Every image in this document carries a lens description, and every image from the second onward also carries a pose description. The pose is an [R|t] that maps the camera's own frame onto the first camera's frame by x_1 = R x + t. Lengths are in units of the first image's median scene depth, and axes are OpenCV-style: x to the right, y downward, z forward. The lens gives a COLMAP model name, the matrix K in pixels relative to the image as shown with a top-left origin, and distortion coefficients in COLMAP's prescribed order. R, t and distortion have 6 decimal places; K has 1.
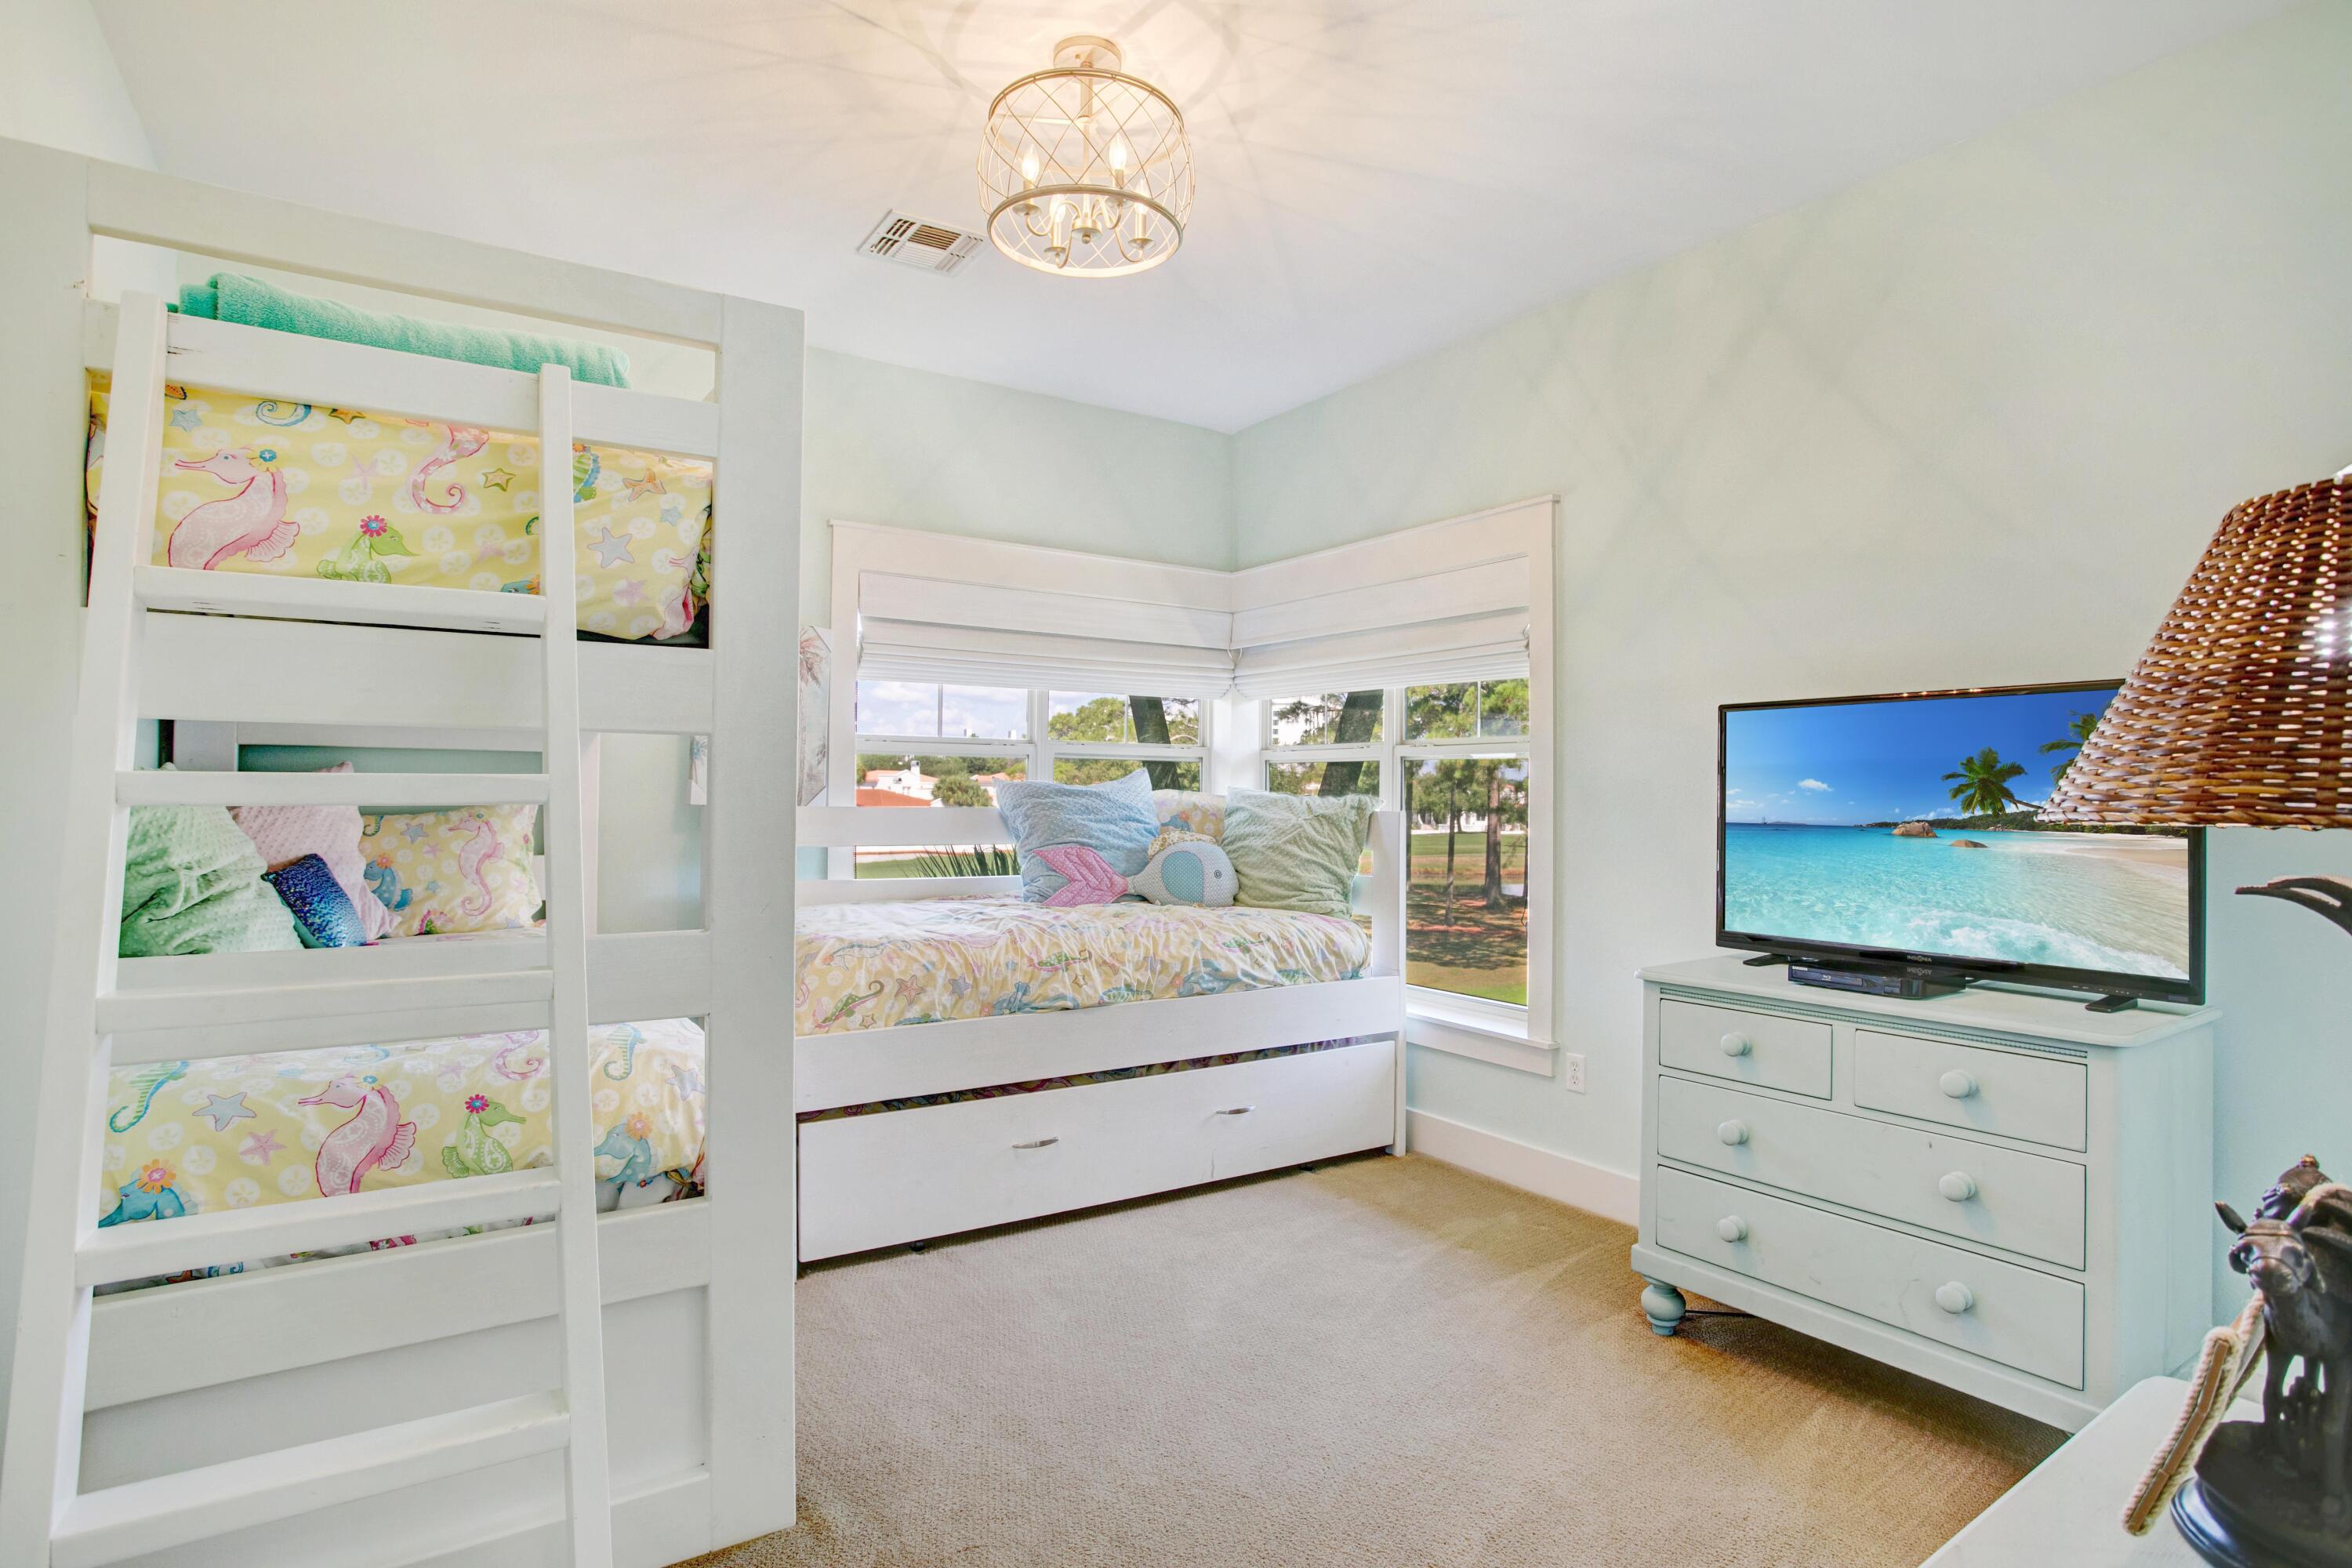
lens RADIAL K [[1248.6, 0, 1173.3], [0, 1248.6, 785.5], [0, 0, 1]] dist [-0.032246, 0.003392]
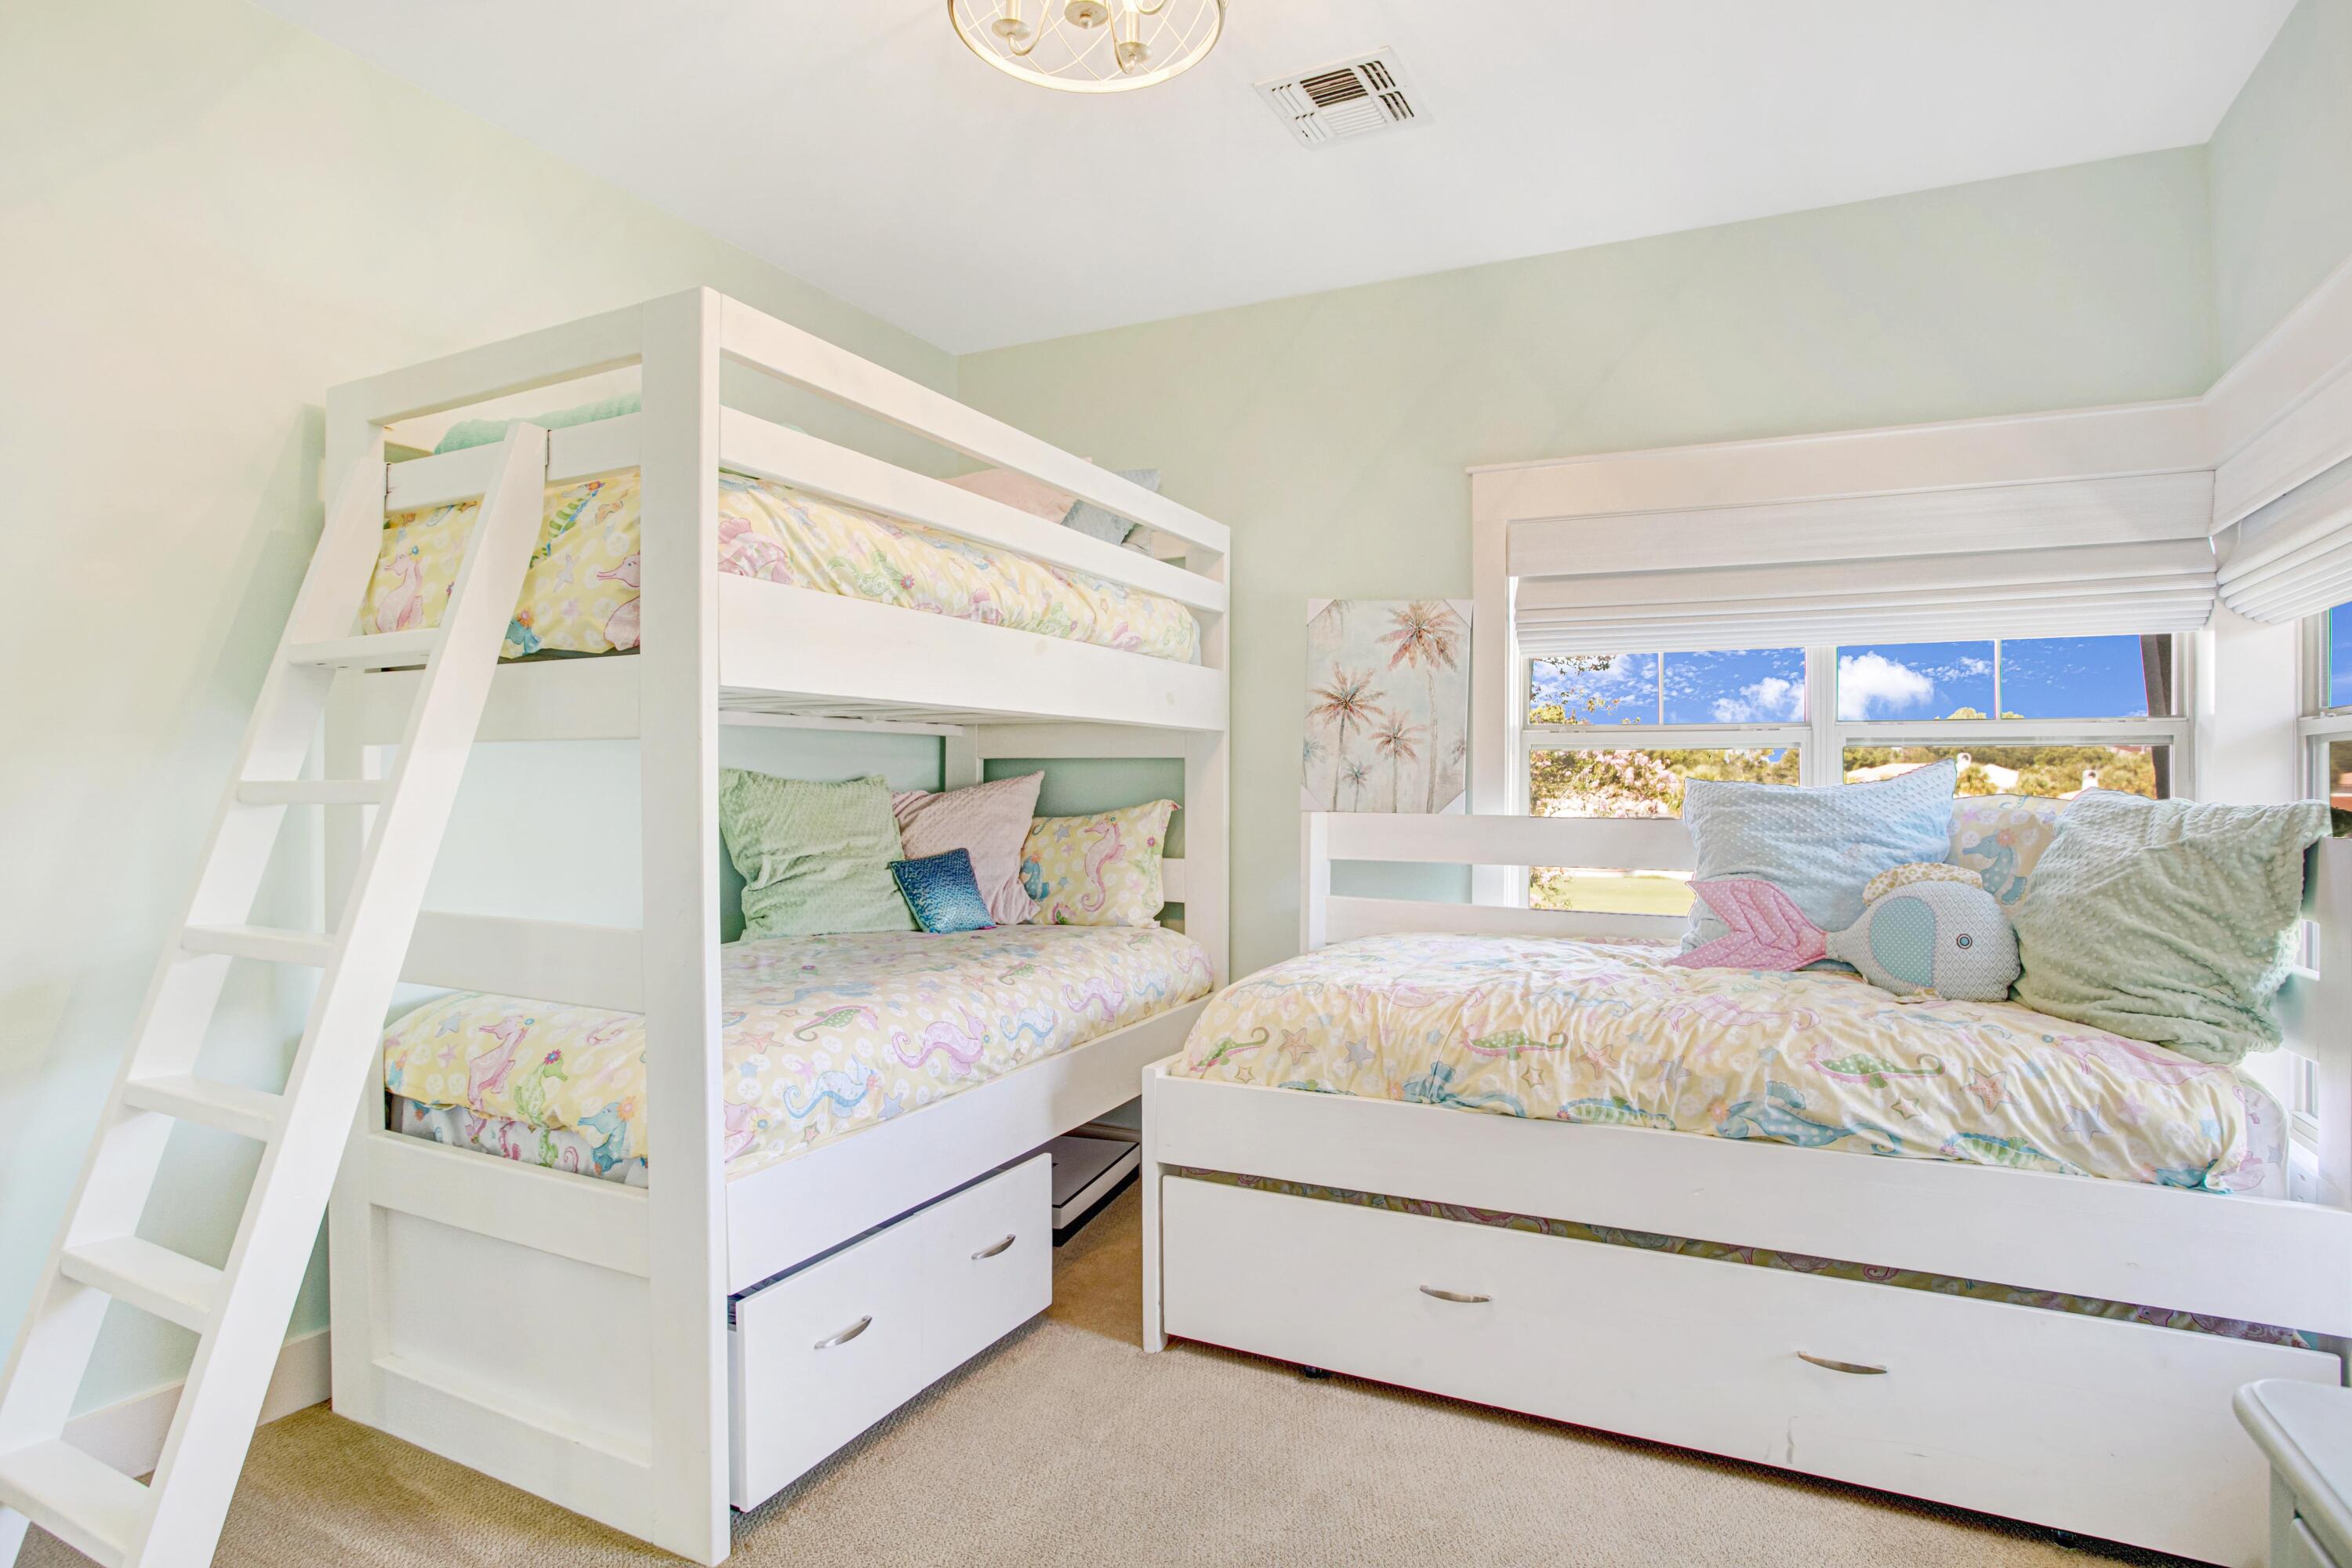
lens RADIAL K [[1248.6, 0, 1175.2], [0, 1248.6, 794.1], [0, 0, 1]] dist [-0.032246, 0.003392]
pose [[0.504497, -0.002530, -0.863410, 0.410073], [0.005416, 0.999985, 0.000234, 0.002651], [0.863396, -0.004794, 0.504504, 0.499673]]
